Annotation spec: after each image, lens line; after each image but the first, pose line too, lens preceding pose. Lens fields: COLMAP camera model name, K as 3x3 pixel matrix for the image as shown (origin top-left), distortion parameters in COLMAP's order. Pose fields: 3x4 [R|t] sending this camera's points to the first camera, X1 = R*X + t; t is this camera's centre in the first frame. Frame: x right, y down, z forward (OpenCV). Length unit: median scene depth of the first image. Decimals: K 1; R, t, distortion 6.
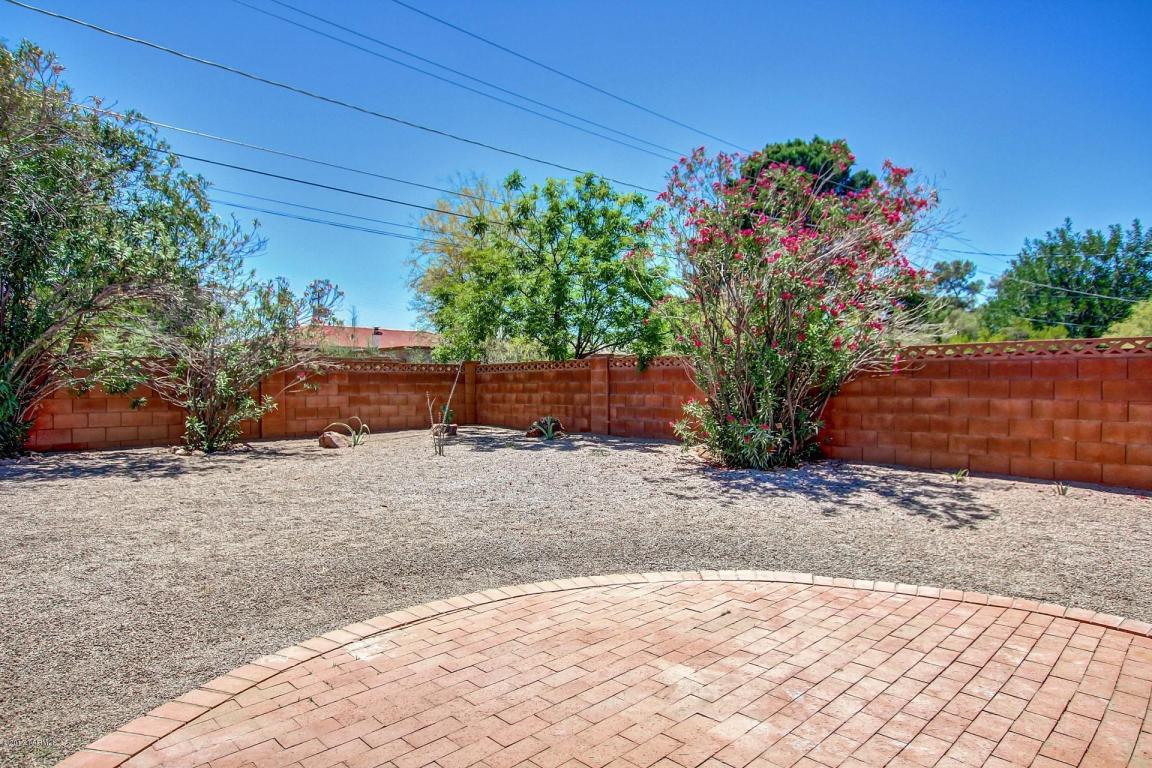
lens RADIAL K [[651.4, 0, 583.6], [0, 651.4, 381.9], [0, 0, 1]] dist [-0.016402, -0.000417]
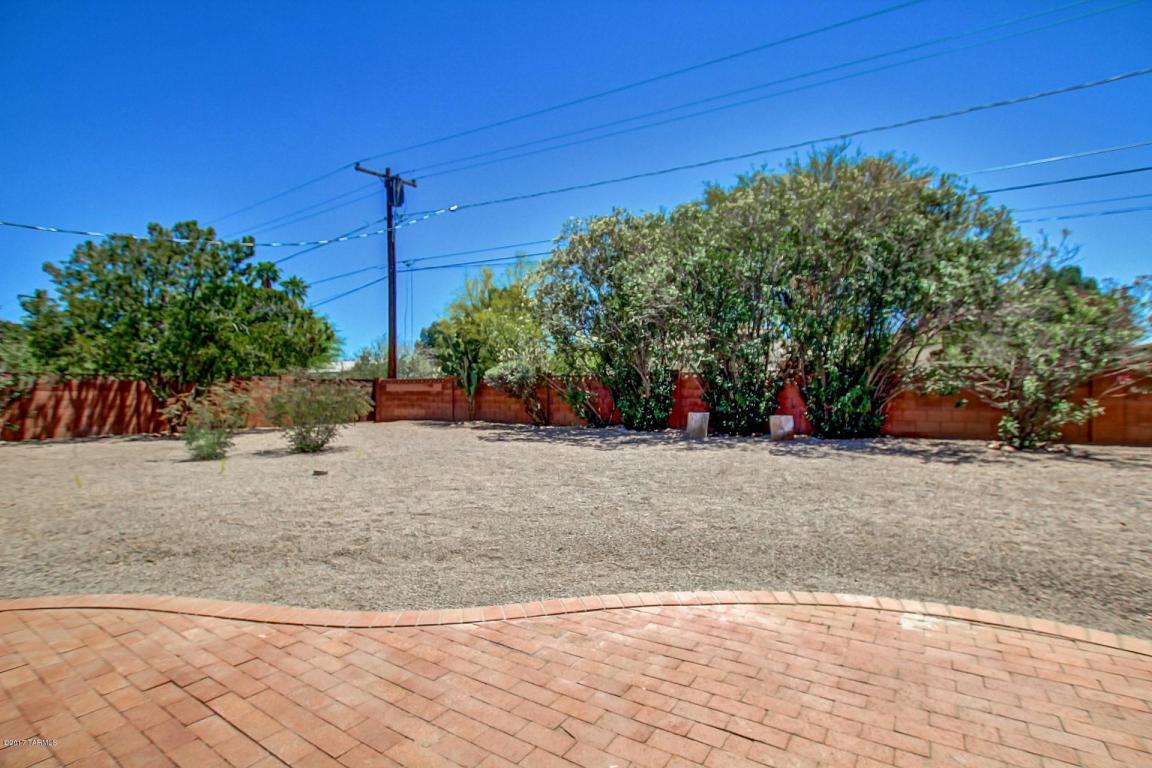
lens RADIAL K [[532.6, 0, 587.0], [0, 532.6, 387.7], [0, 0, 1]] dist [-0.033878, 0.004420]
pose [[0.225094, -0.004990, -0.974324, 0.335202], [0.008139, 0.999962, -0.003241, -0.002048], [0.974303, -0.007200, 0.225126, 0.176019]]
